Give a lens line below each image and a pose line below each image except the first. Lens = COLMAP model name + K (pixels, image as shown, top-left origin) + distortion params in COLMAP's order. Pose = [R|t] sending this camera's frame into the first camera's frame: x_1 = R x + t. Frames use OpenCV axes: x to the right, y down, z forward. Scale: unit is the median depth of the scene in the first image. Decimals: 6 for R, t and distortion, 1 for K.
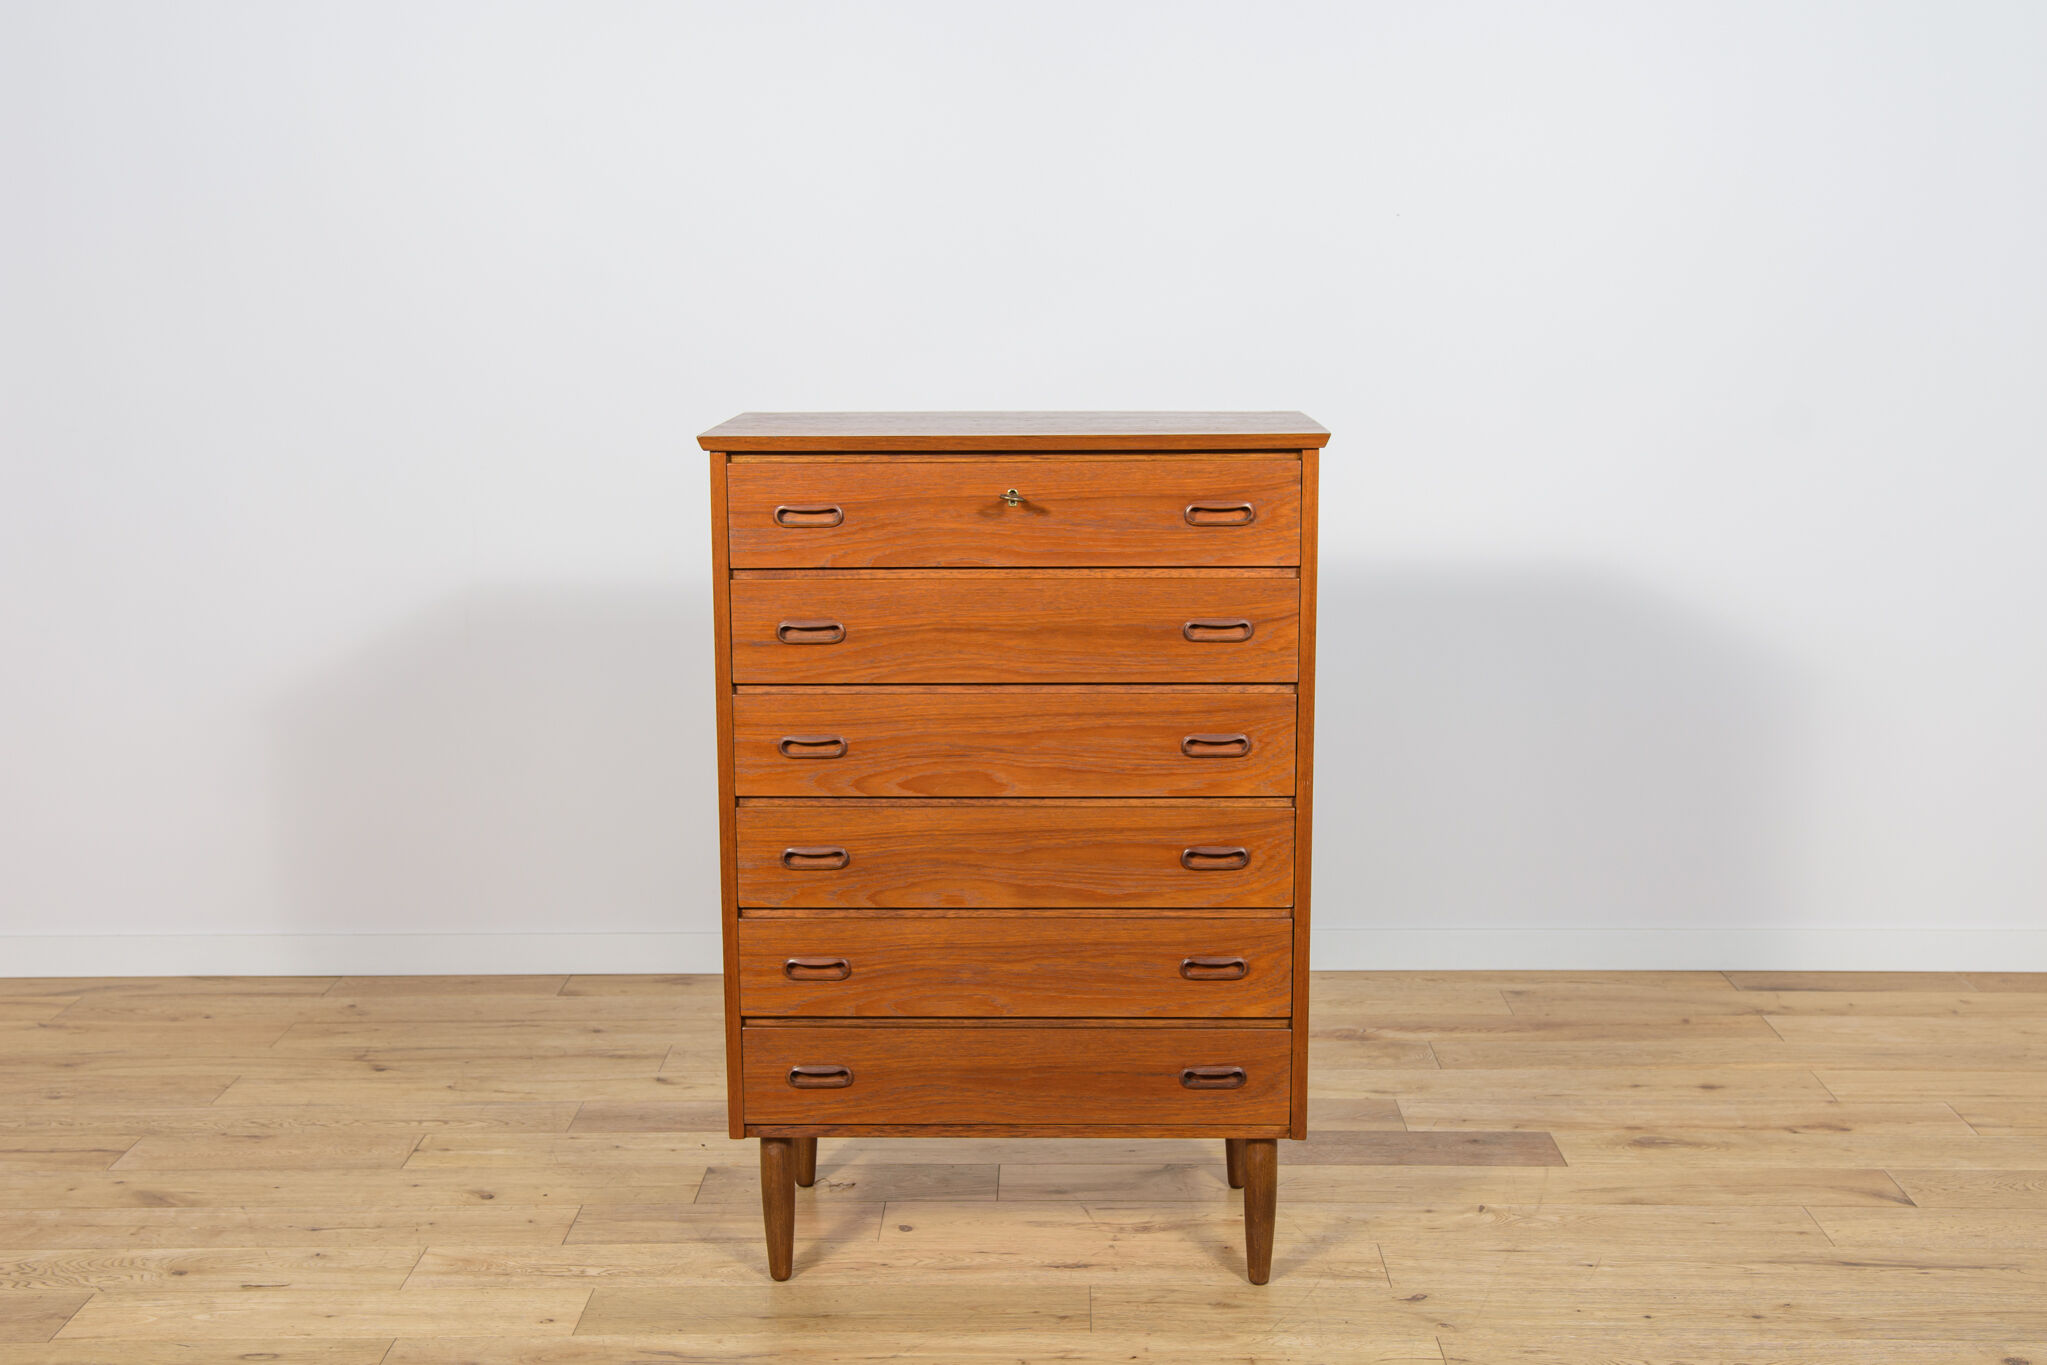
lens RADIAL K [[2386.8, 0, 1019.6], [0, 2386.8, 664.2], [0, 0, 1]] dist [0.015006, 0.134581]
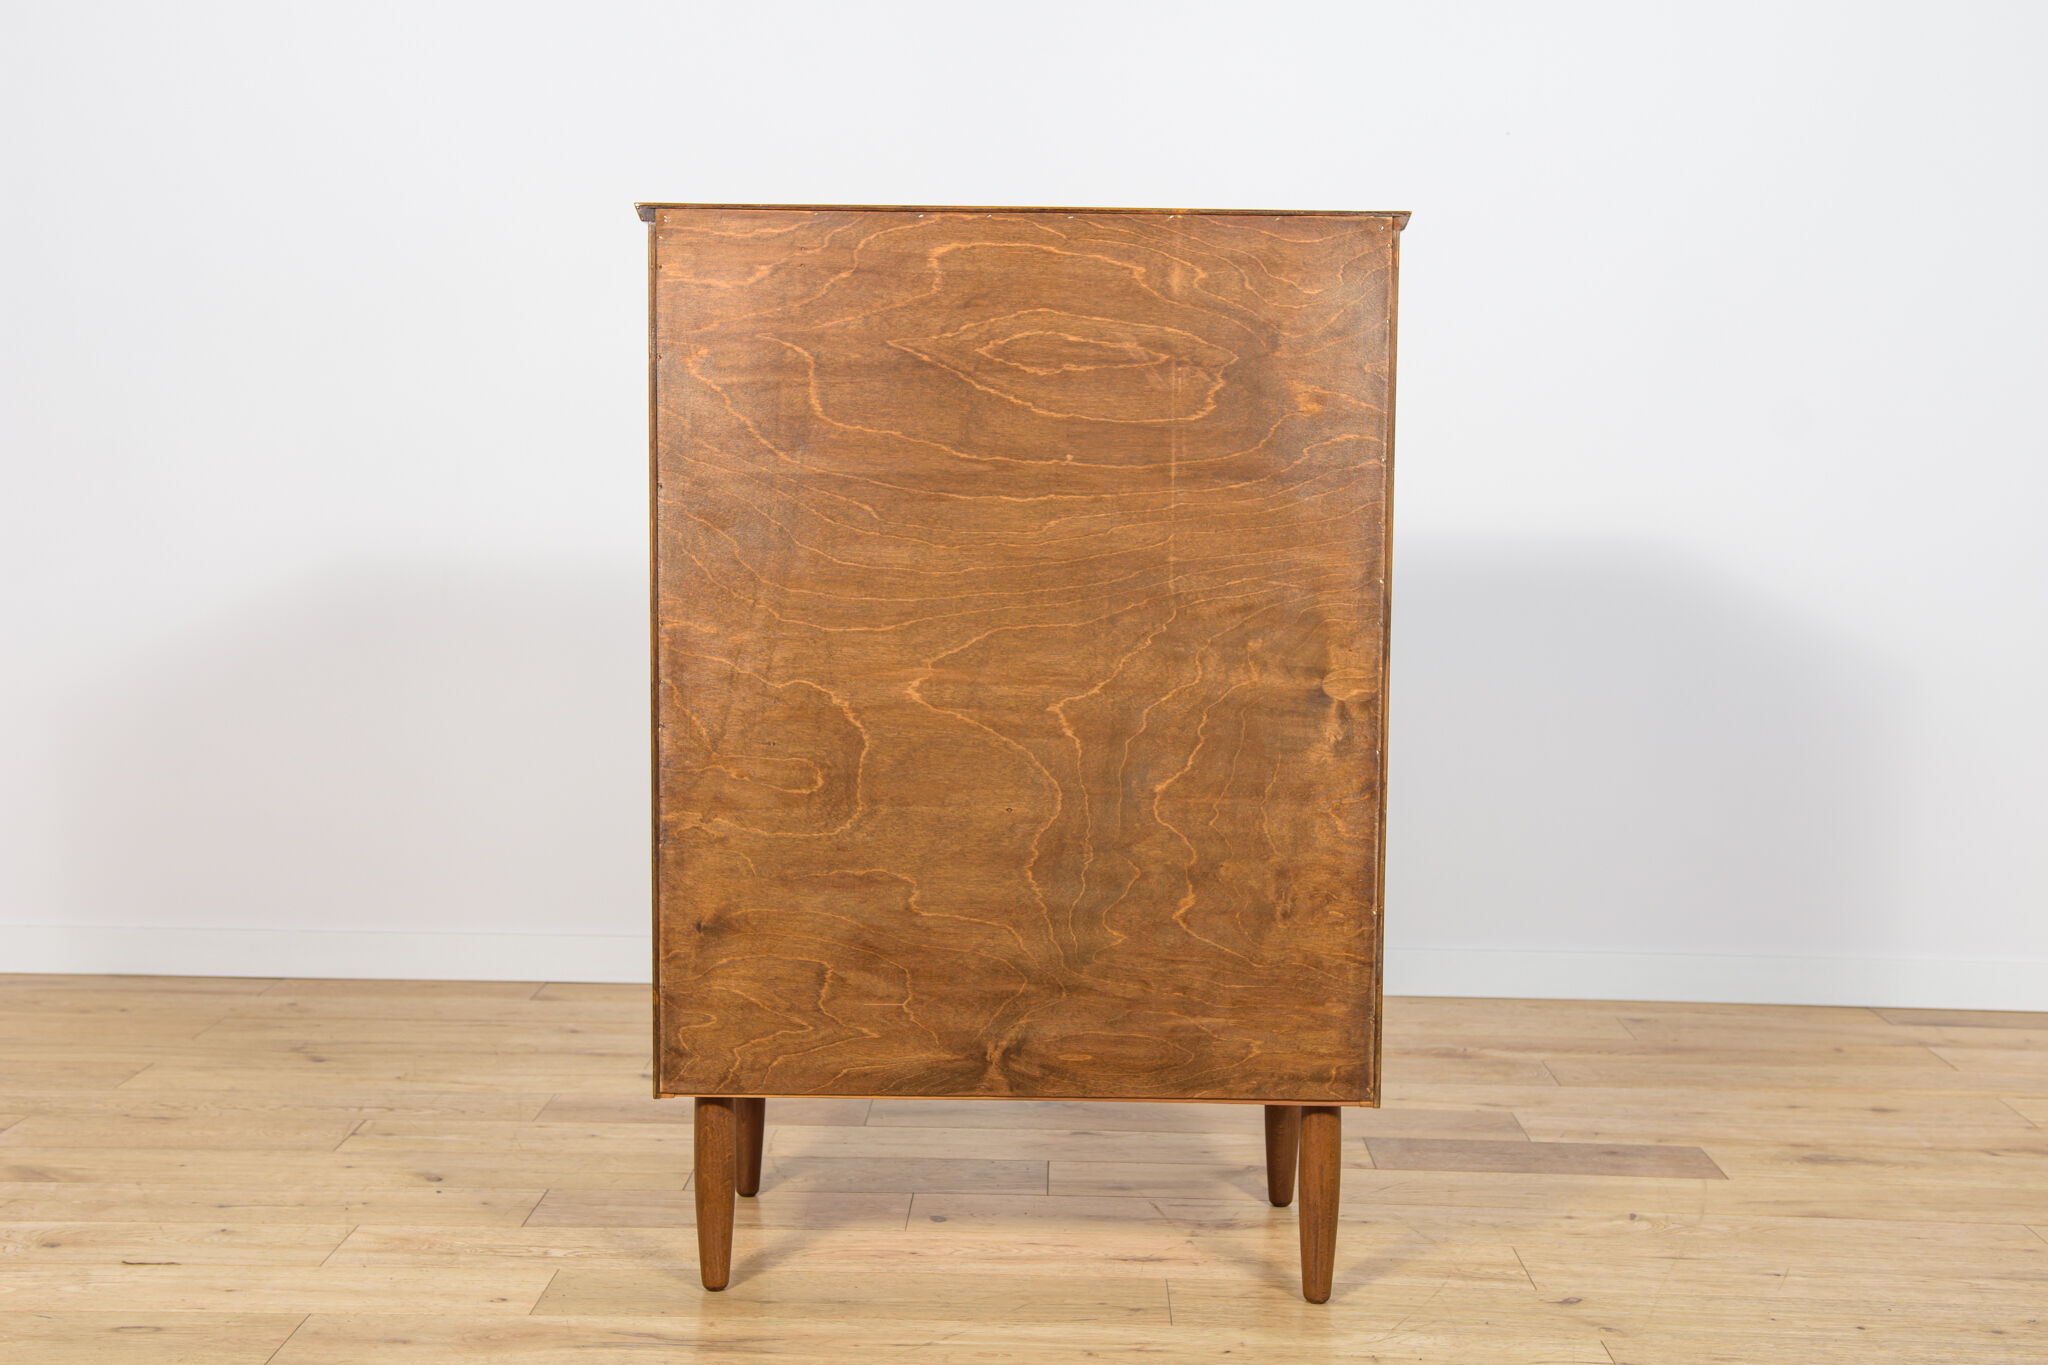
lens RADIAL K [[2410.3, 0, 1022.2], [0, 2410.3, 678.6], [0, 0, 1]] dist [0.014037, 0.167295]
pose [[0.999722, 0.023576, 0.000520, -0.023756], [-0.023467, 0.996796, -0.076460, 0.113890], [-0.002321, 0.076426, 0.997073, 0.155025]]
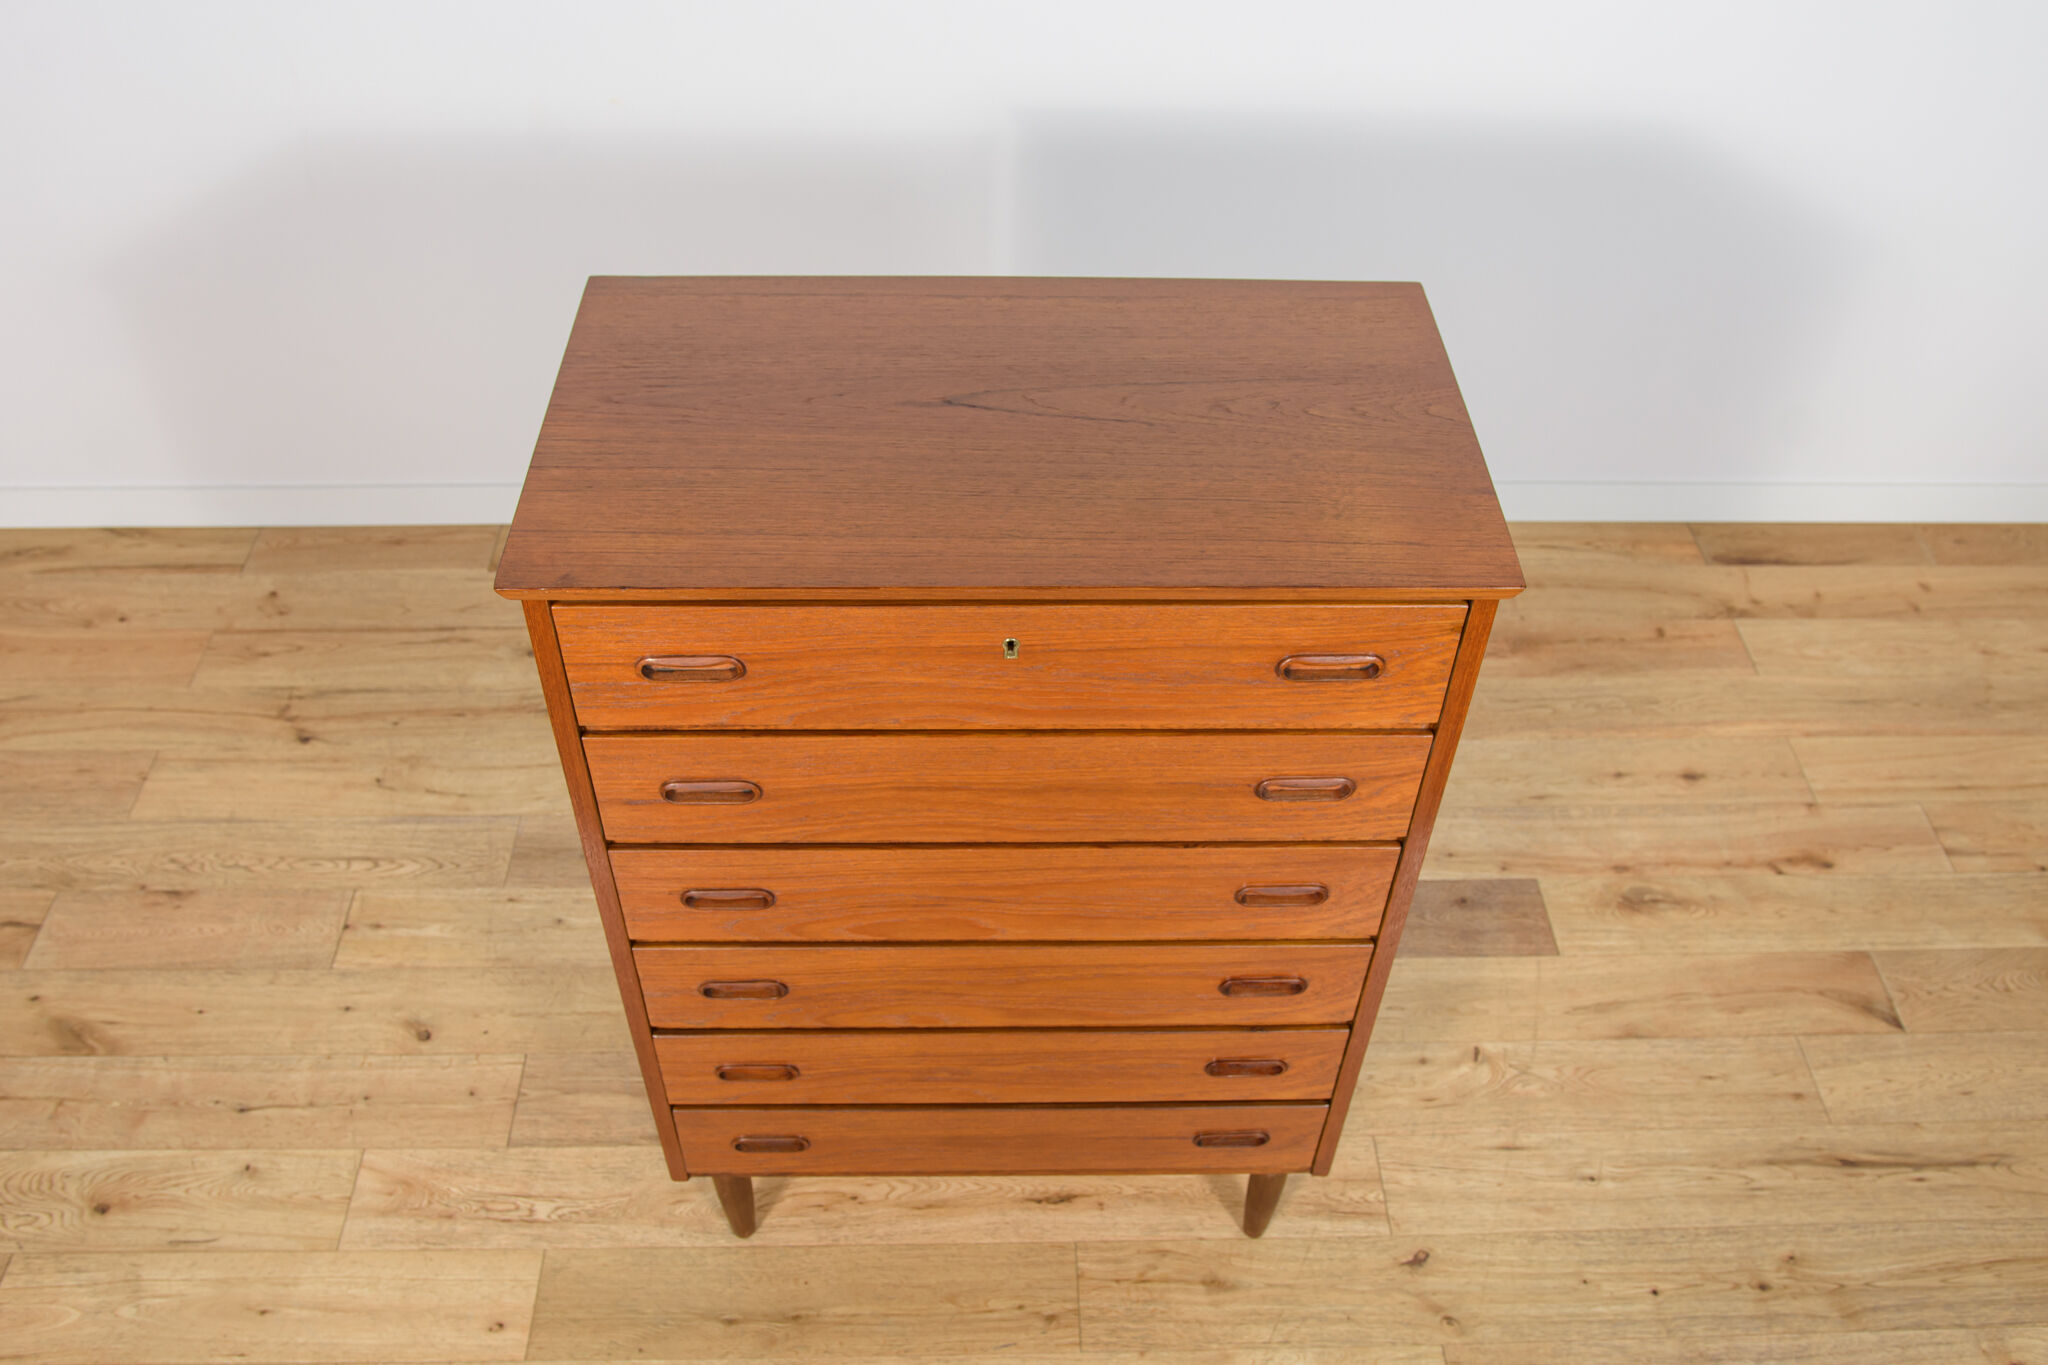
lens RADIAL K [[1712.9, 0, 1026.6], [0, 1712.9, 684.0], [0, 0, 1]] dist [-0.079437, 0.066926]
pose [[0.998662, -0.013081, 0.050022, -0.019330], [-0.017999, 0.818997, 0.573515, -0.287956], [-0.048470, -0.573648, 0.817666, 0.552359]]
